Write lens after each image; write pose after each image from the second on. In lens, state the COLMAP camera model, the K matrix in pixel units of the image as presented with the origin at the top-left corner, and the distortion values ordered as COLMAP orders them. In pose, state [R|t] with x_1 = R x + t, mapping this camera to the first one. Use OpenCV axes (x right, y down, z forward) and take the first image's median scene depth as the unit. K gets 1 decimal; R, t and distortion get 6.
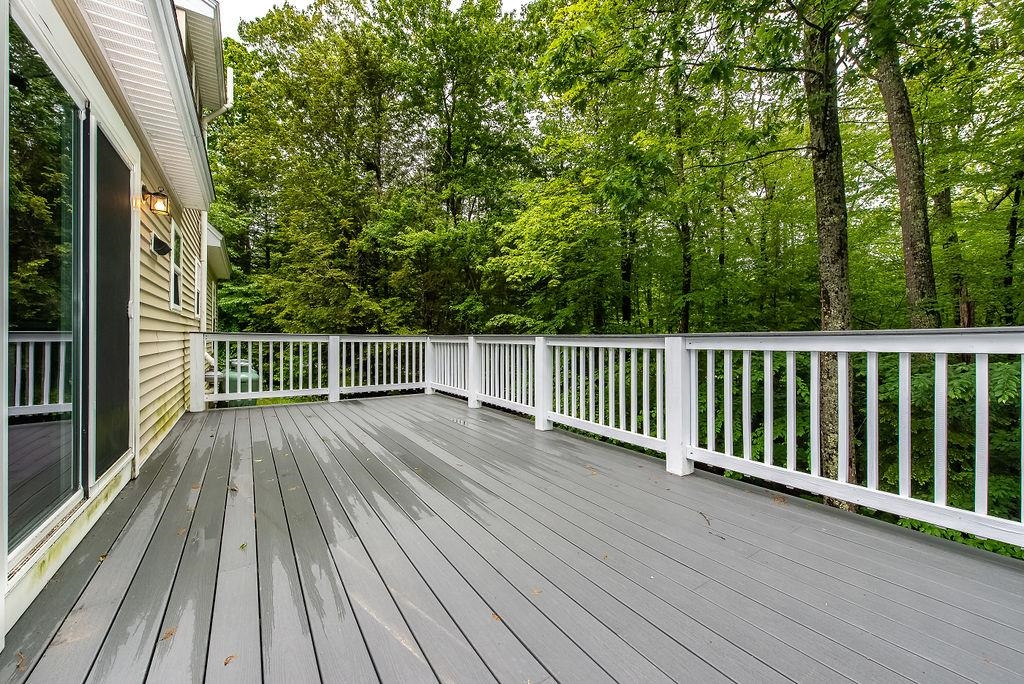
lens RADIAL K [[420.1, 0, 509.5], [0, 420.1, 335.3], [0, 0, 1]] dist [0.000876, 0.000089]
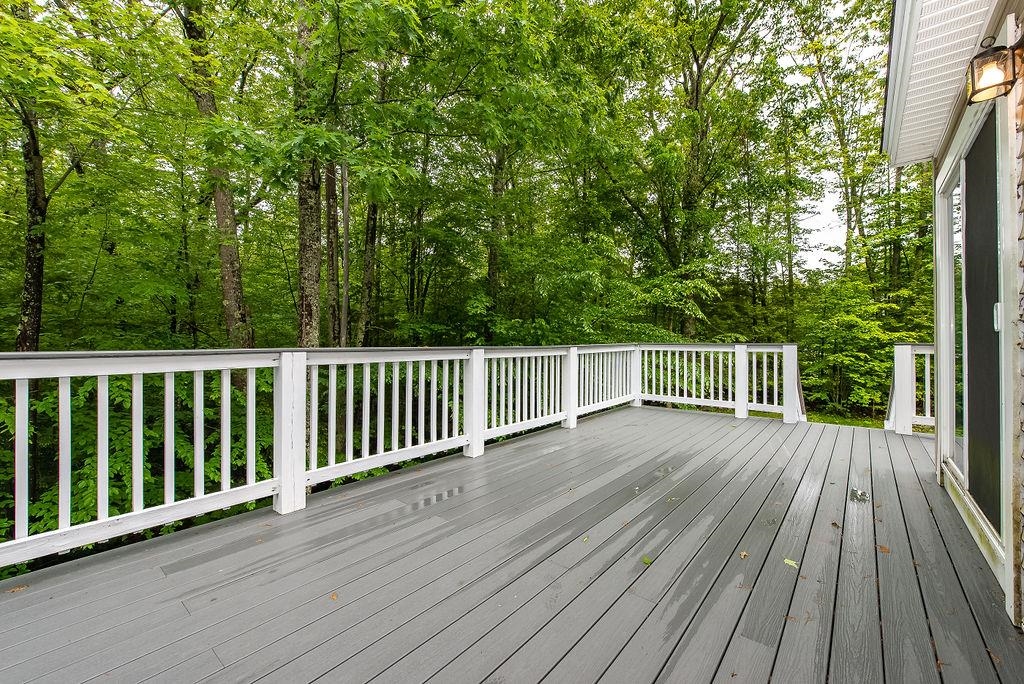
lens RADIAL K [[405.4, 0, 509.1], [0, 405.4, 350.5], [0, 0, 1]] dist [-0.016484, 0.000113]
pose [[-0.283411, 0.006910, 0.958974, -0.701539], [0.015479, 0.999877, -0.002630, 0.008773], [-0.958874, 0.014098, -0.283483, 1.066786]]
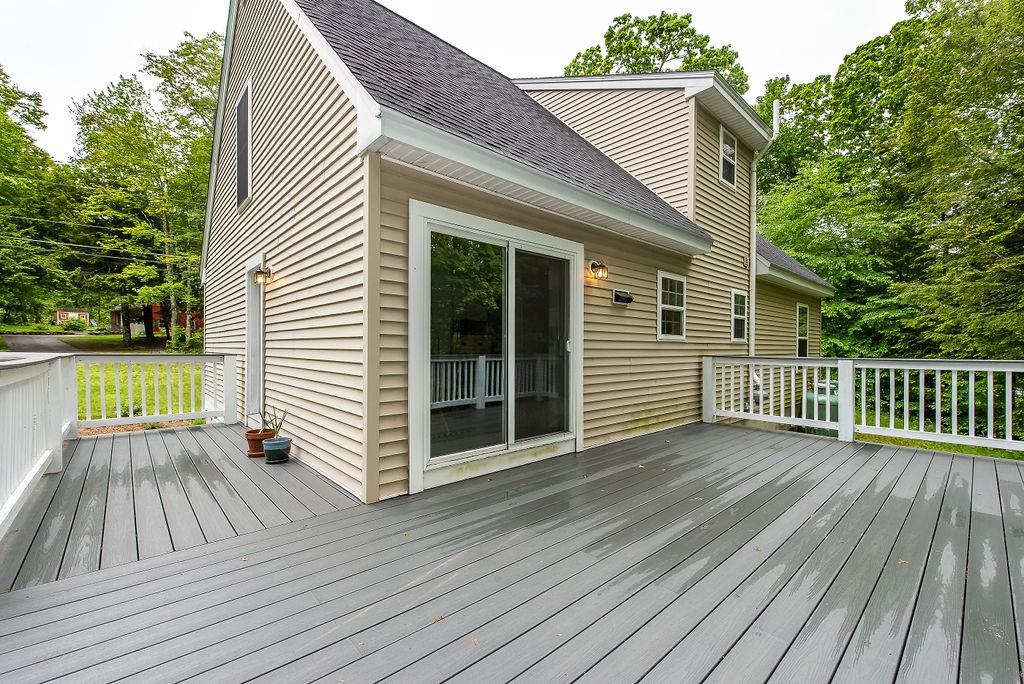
lens RADIAL K [[405.4, 0, 509.1], [0, 405.4, 350.5], [0, 0, 1]] dist [-0.016484, 0.000113]
pose [[0.140534, -0.004617, -0.990065, 0.352368], [0.004117, 0.999983, -0.004079, -0.022926], [0.990067, -0.003503, 0.140551, 0.329231]]
